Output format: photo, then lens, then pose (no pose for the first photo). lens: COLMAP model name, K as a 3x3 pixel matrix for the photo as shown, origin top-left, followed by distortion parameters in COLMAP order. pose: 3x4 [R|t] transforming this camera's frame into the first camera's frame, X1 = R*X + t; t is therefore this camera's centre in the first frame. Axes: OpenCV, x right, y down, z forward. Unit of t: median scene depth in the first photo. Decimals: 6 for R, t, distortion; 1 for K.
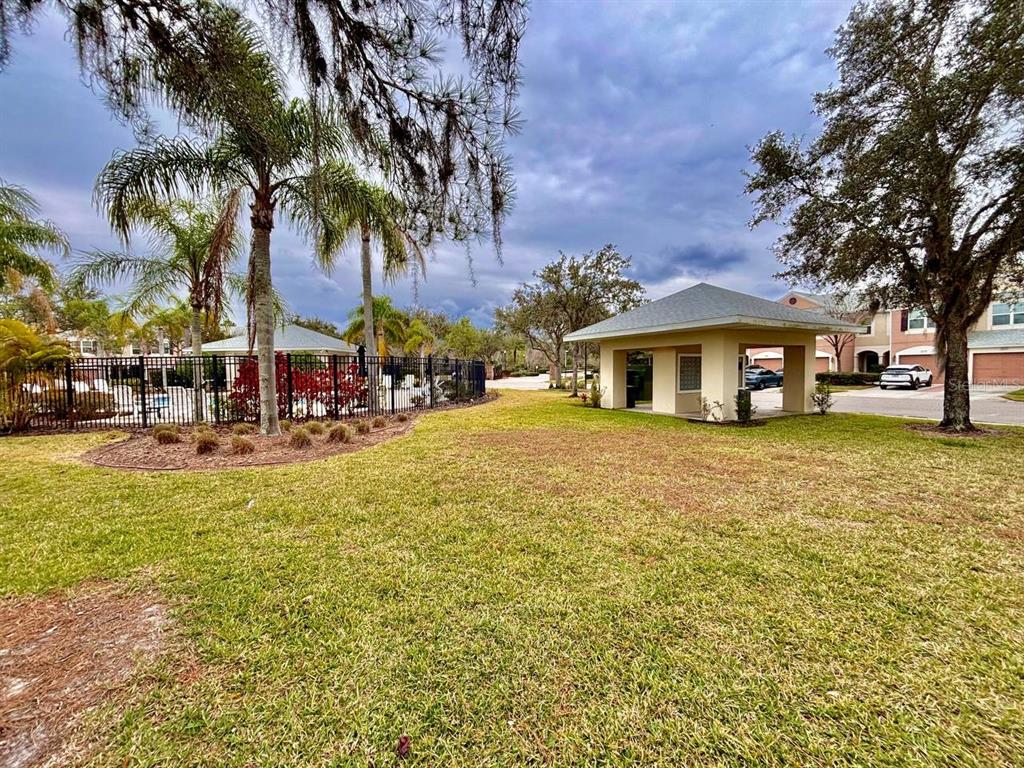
lens RADIAL K [[422.7, 0, 510.5], [0, 422.7, 385.6], [0, 0, 1]] dist [0.001799, 0.000110]
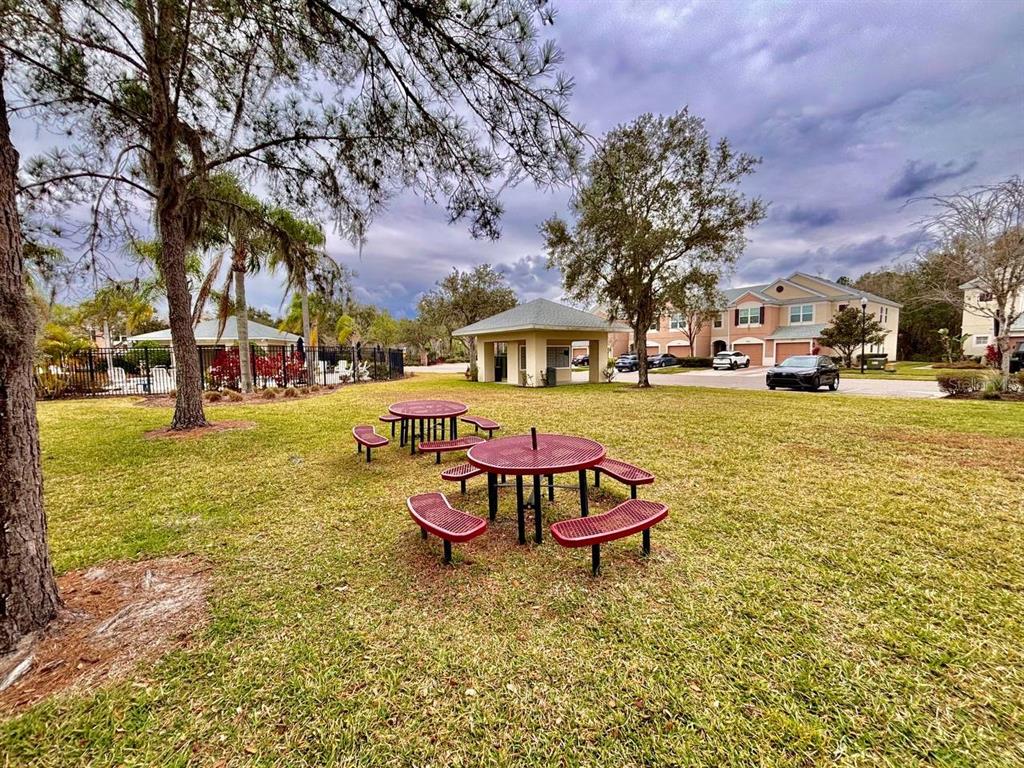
lens RADIAL K [[422.7, 0, 513.7], [0, 422.7, 381.0], [0, 0, 1]] dist [0.001799, 0.000110]
pose [[0.990541, -0.010817, 0.136788, 0.105802], [0.007991, 0.999743, 0.021199, 0.015163], [-0.136982, -0.019905, 0.990373, -0.337997]]
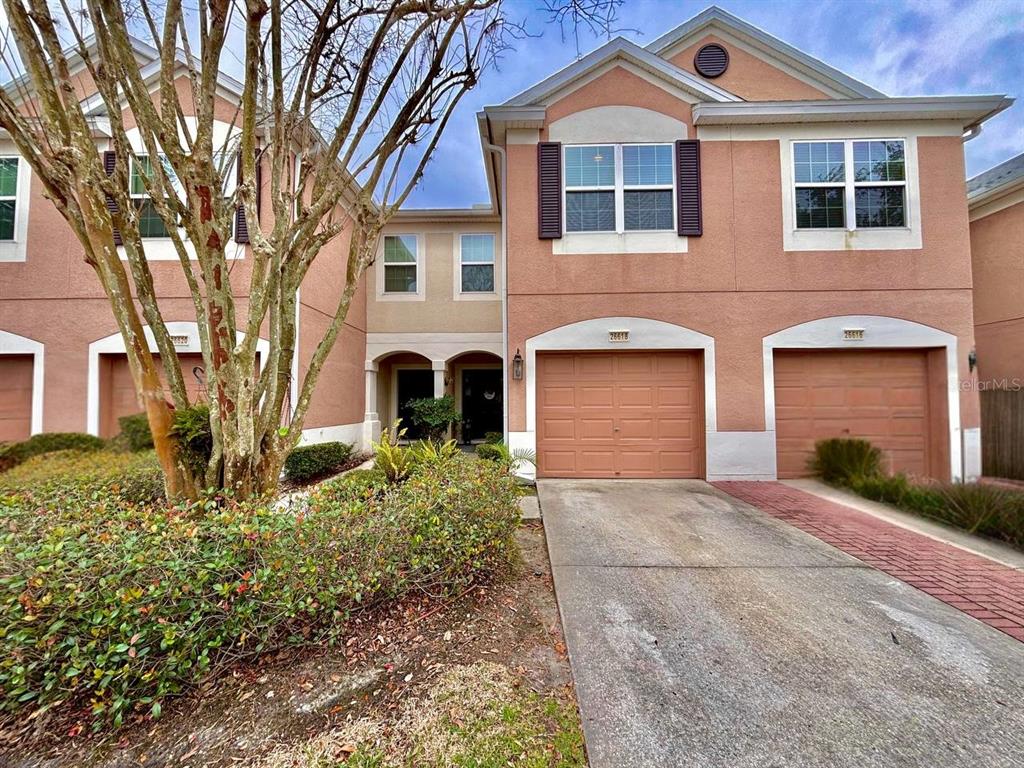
lens RADIAL K [[422.7, 0, 511.5], [0, 422.7, 387.3], [0, 0, 1]] dist [0.001799, 0.000110]
pose [[0.543266, 0.043445, 0.838436, 1.223591], [0.030486, 0.996981, -0.071414, -0.065911], [-0.839007, 0.064357, 0.540301, 1.490714]]
